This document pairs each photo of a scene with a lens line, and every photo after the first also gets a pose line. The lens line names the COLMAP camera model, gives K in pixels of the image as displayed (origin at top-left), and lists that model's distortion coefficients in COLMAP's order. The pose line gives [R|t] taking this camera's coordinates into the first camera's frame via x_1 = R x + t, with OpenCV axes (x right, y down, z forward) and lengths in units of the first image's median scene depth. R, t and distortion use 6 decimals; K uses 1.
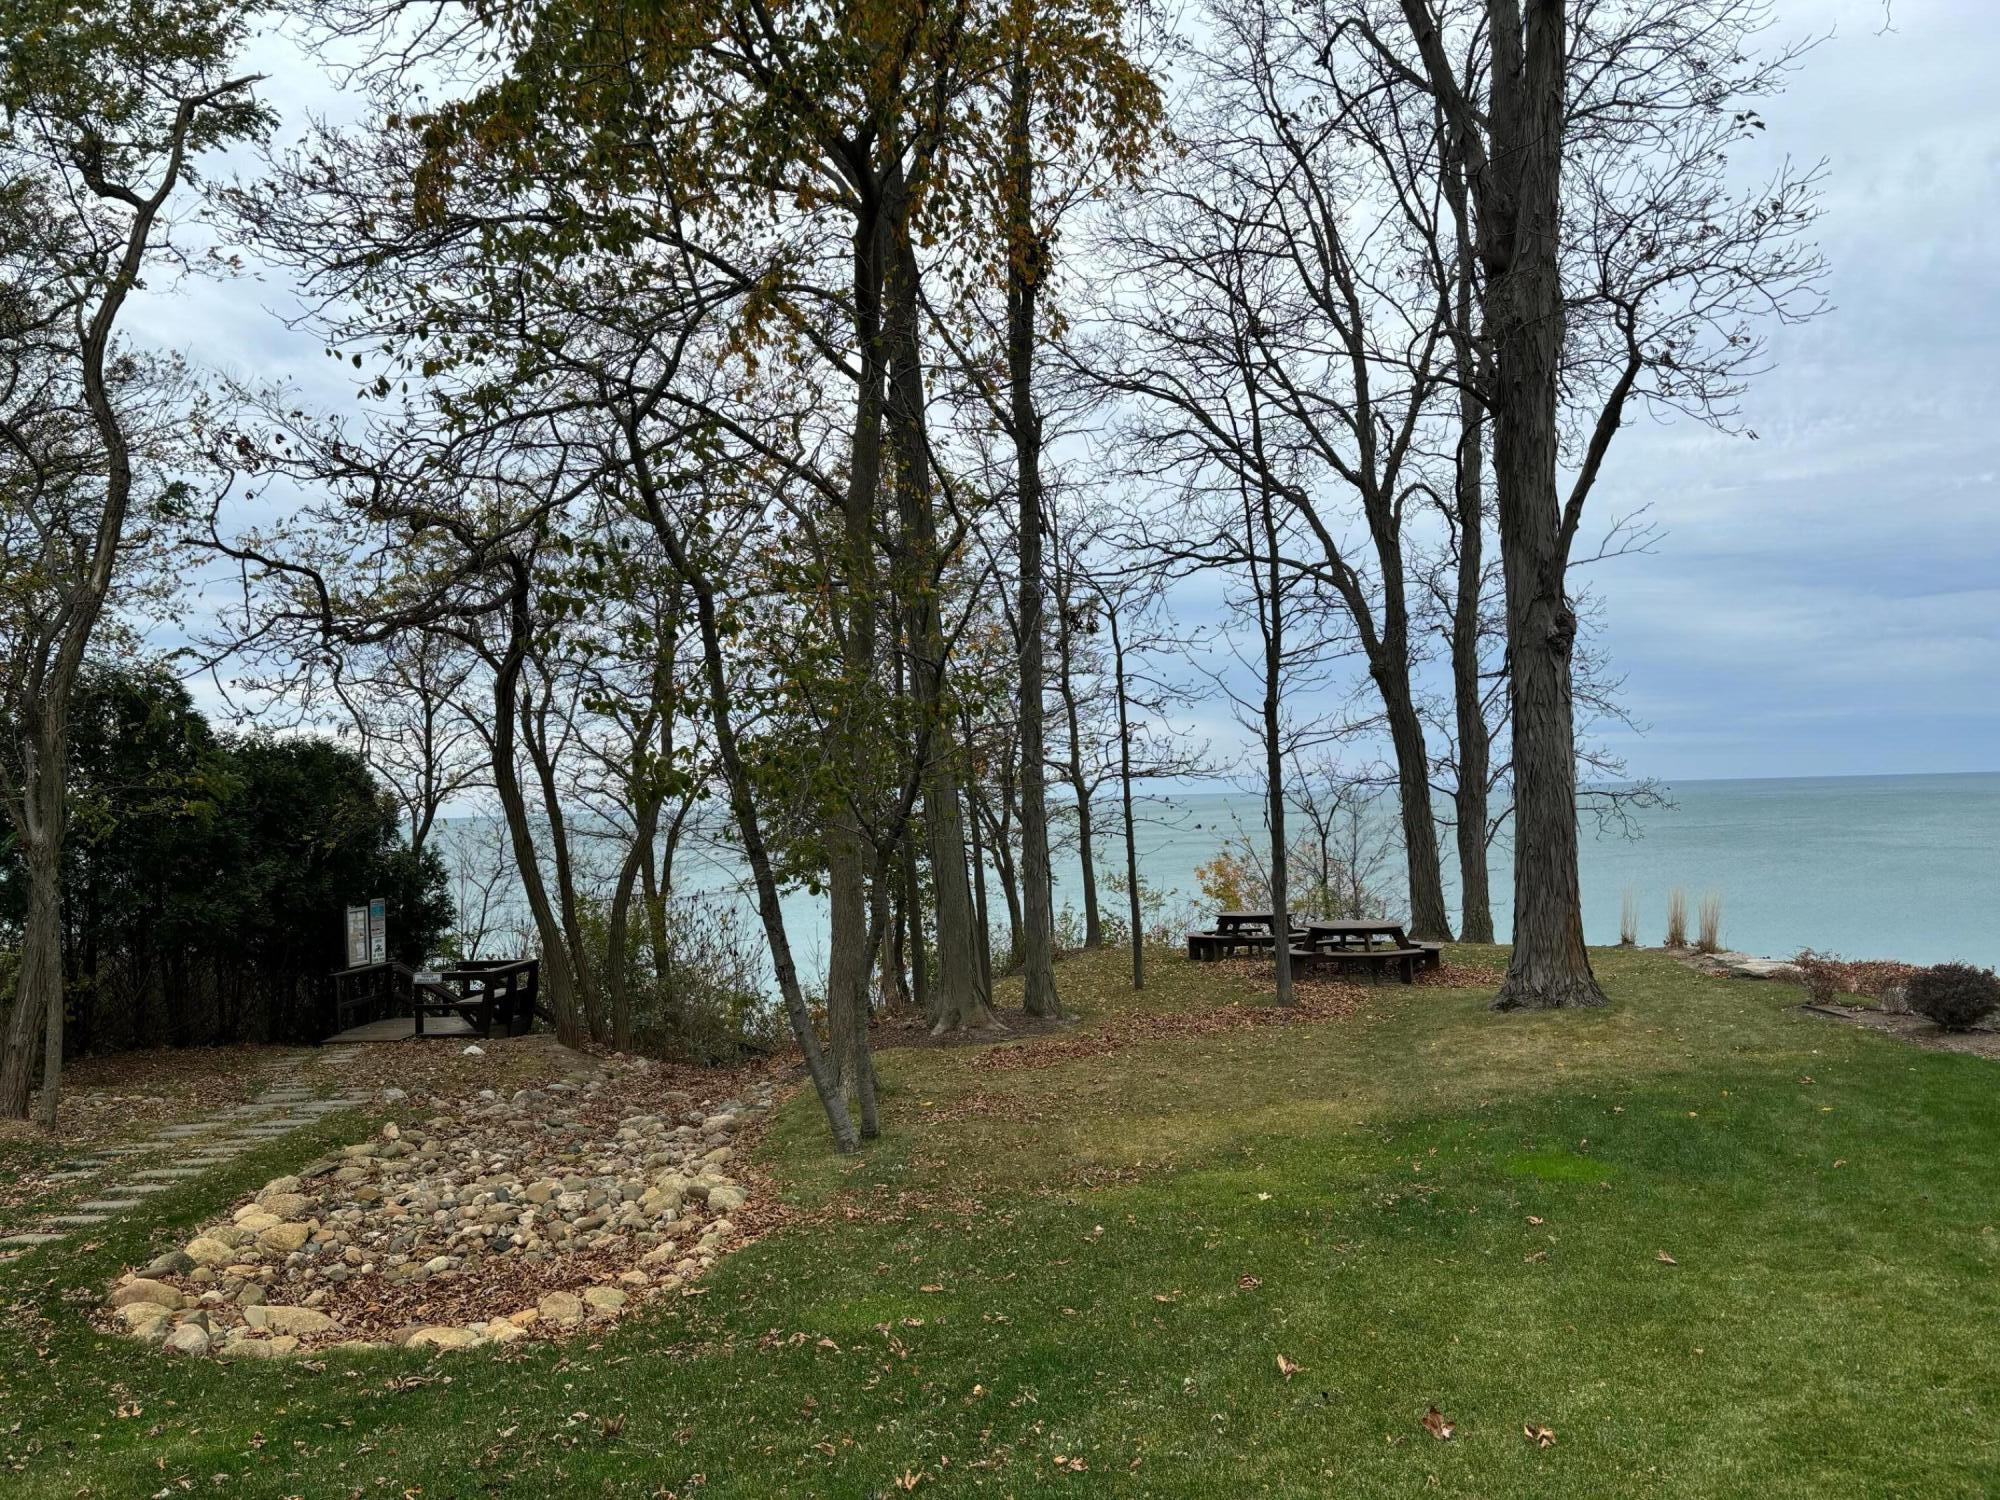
lens RADIAL K [[1536.4, 0, 1000.0], [0, 1536.4, 750.0], [0, 0, 1]] dist [0.038858, 0.004401]
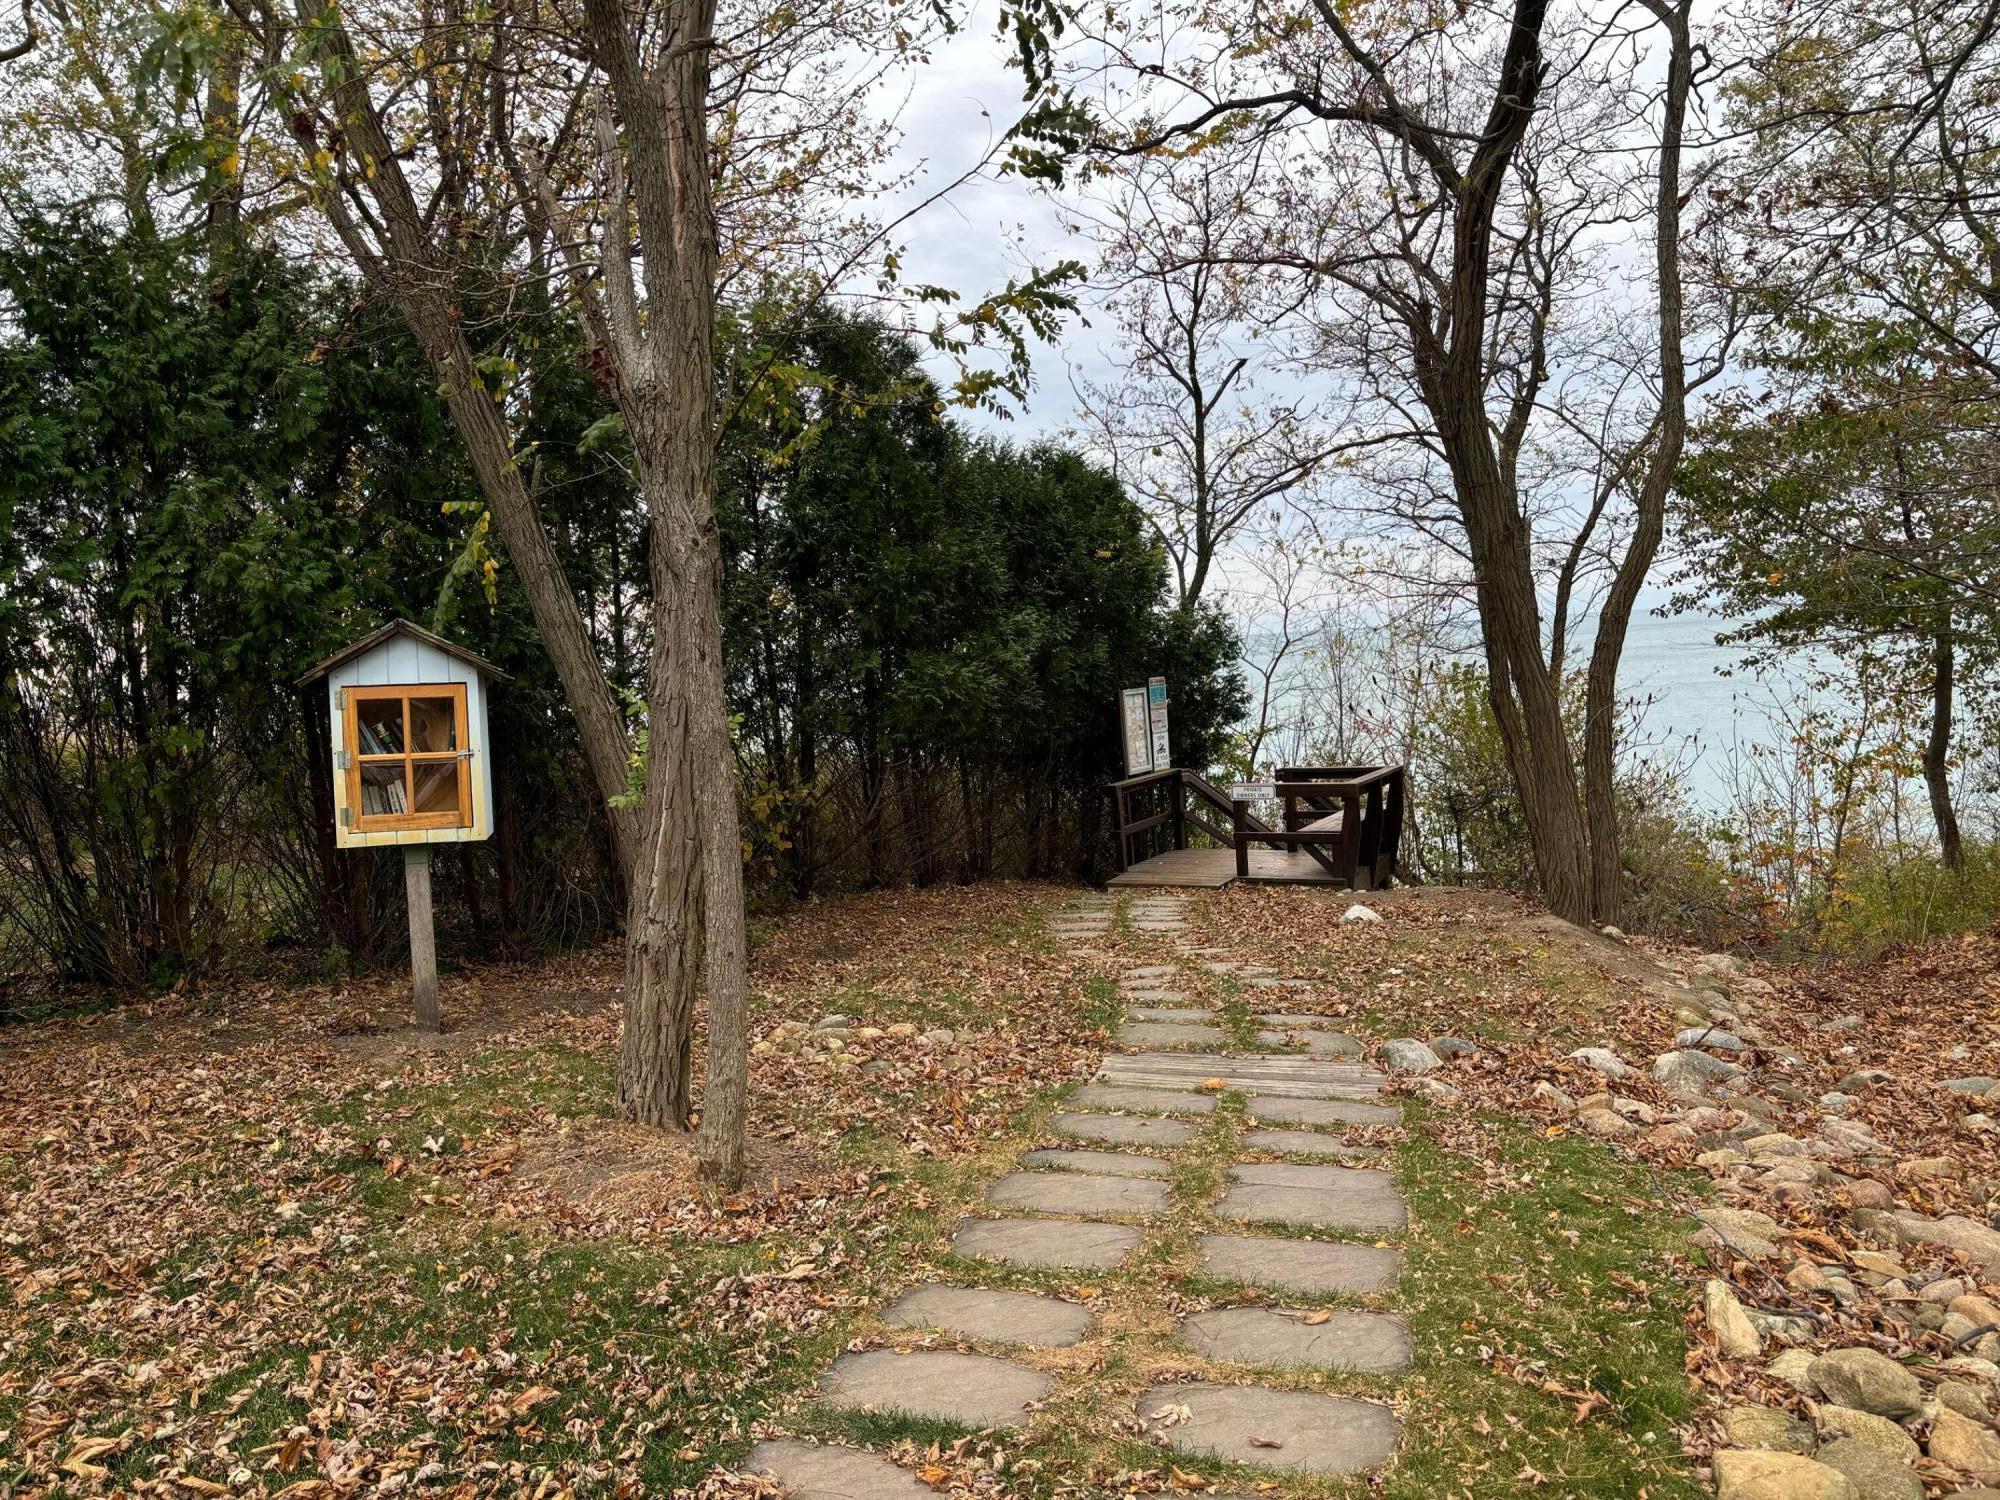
lens RADIAL K [[1536.4, 0, 1000.0], [0, 1536.4, 750.0], [0, 0, 1]] dist [0.038858, 0.004401]
pose [[0.918865, -0.011878, -0.394394, -0.200839], [0.057156, 0.993011, 0.103258, 0.054563], [0.390411, -0.117422, 0.913122, 0.349620]]
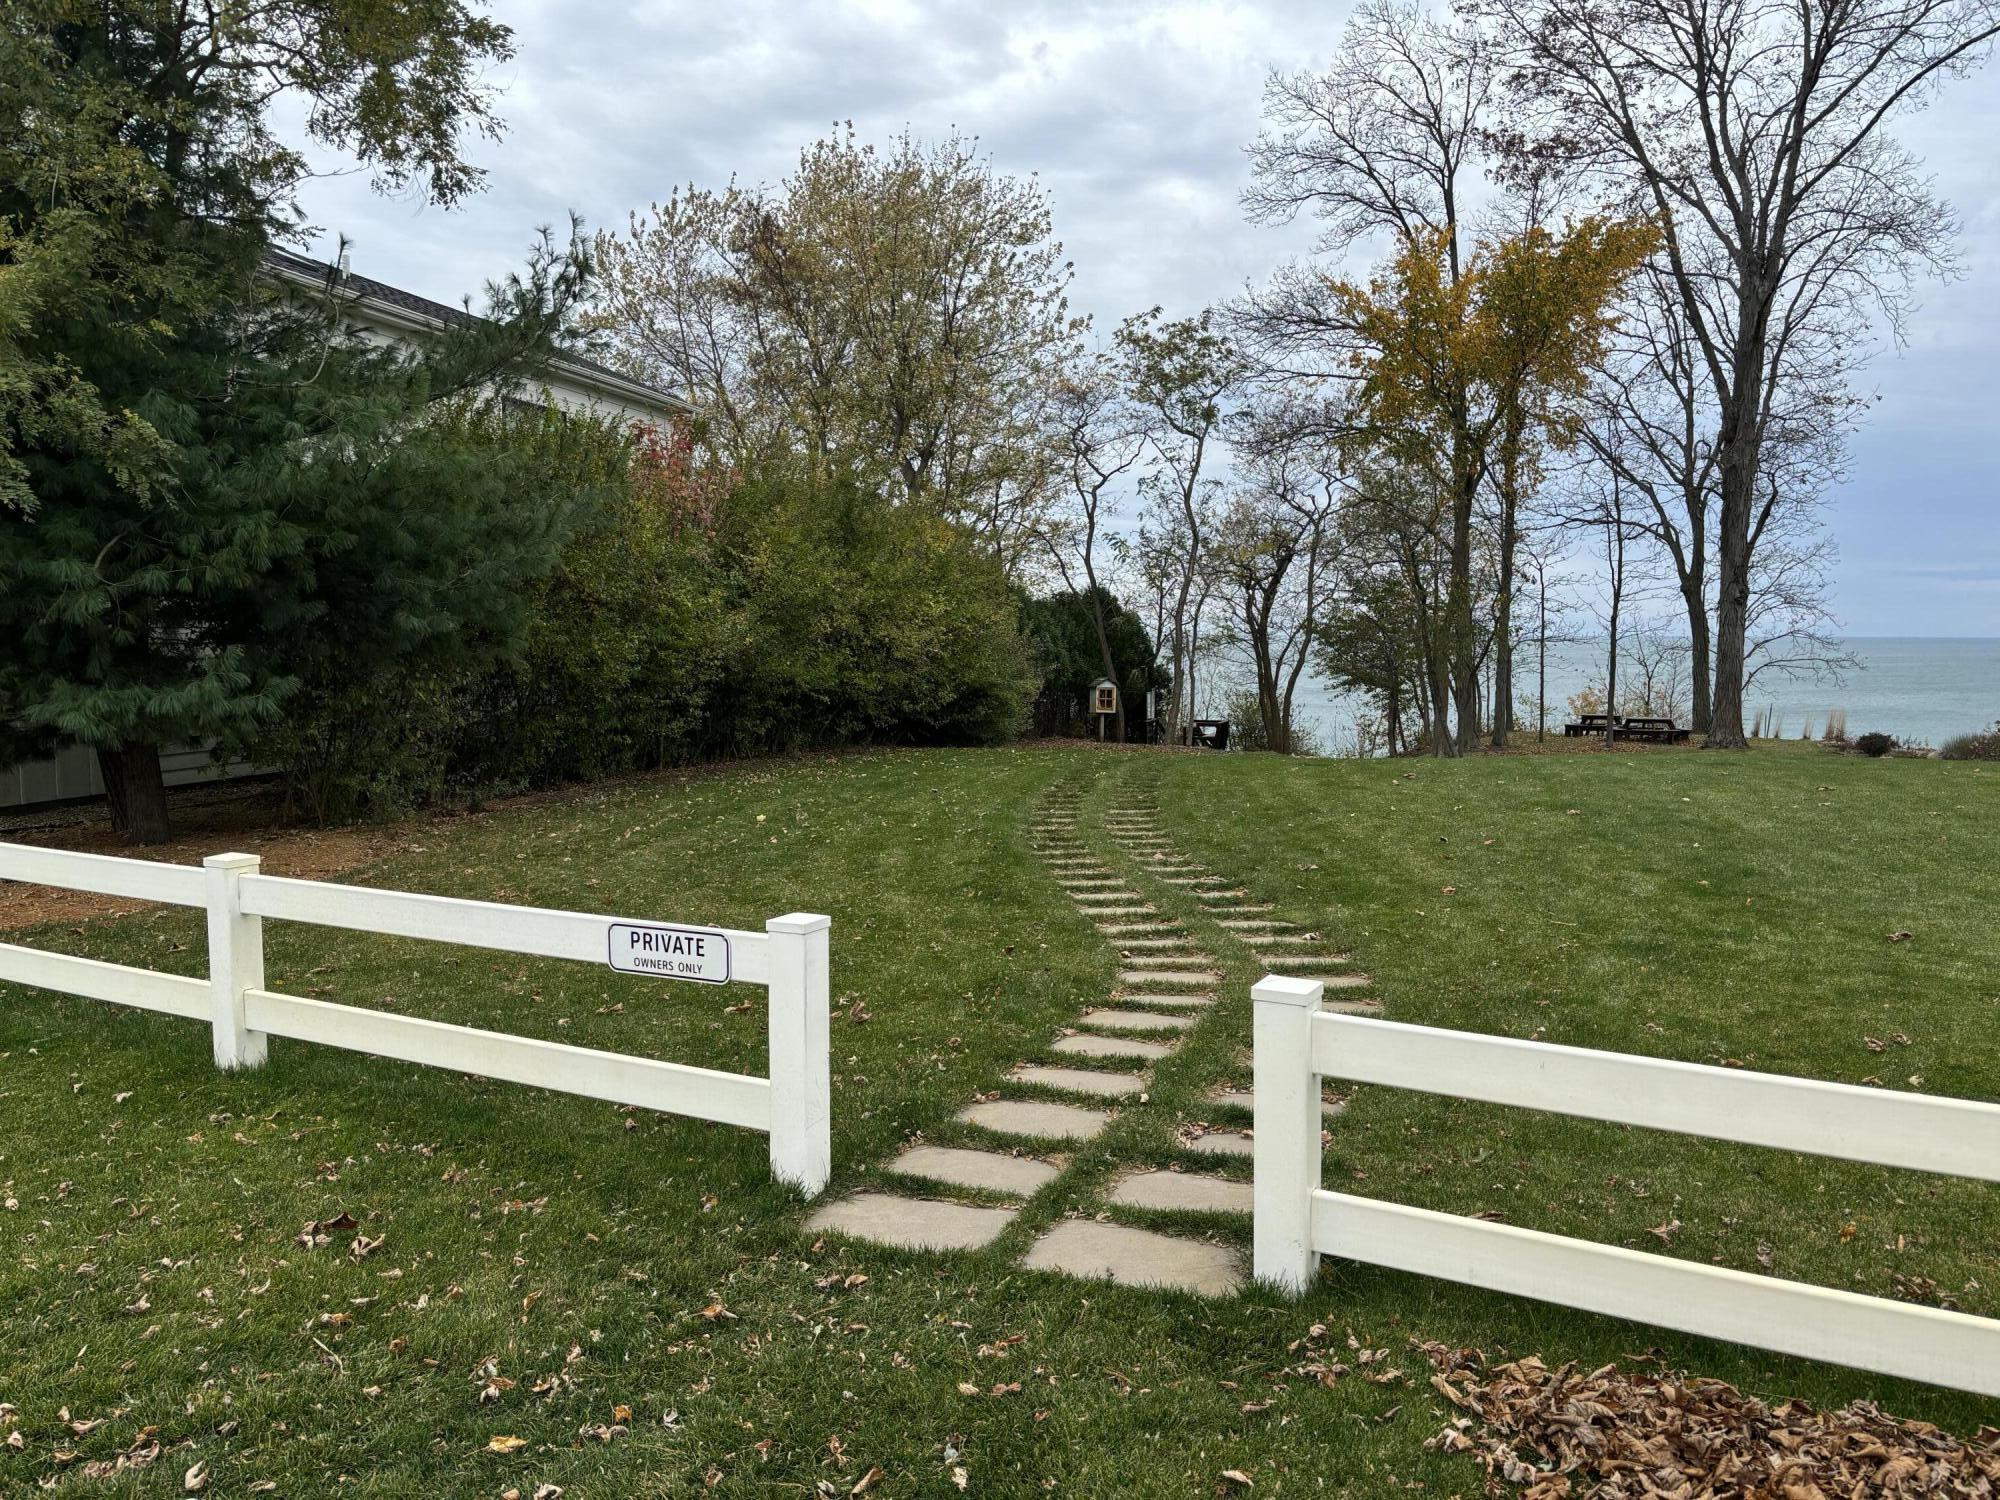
lens RADIAL K [[1536.4, 0, 1000.0], [0, 1536.4, 750.0], [0, 0, 1]] dist [0.038858, 0.004401]
pose [[0.974506, 0.053769, -0.217825, -0.147264], [-0.028021, 0.992425, 0.119613, -0.060884], [0.222606, -0.110460, 0.968631, -1.057030]]
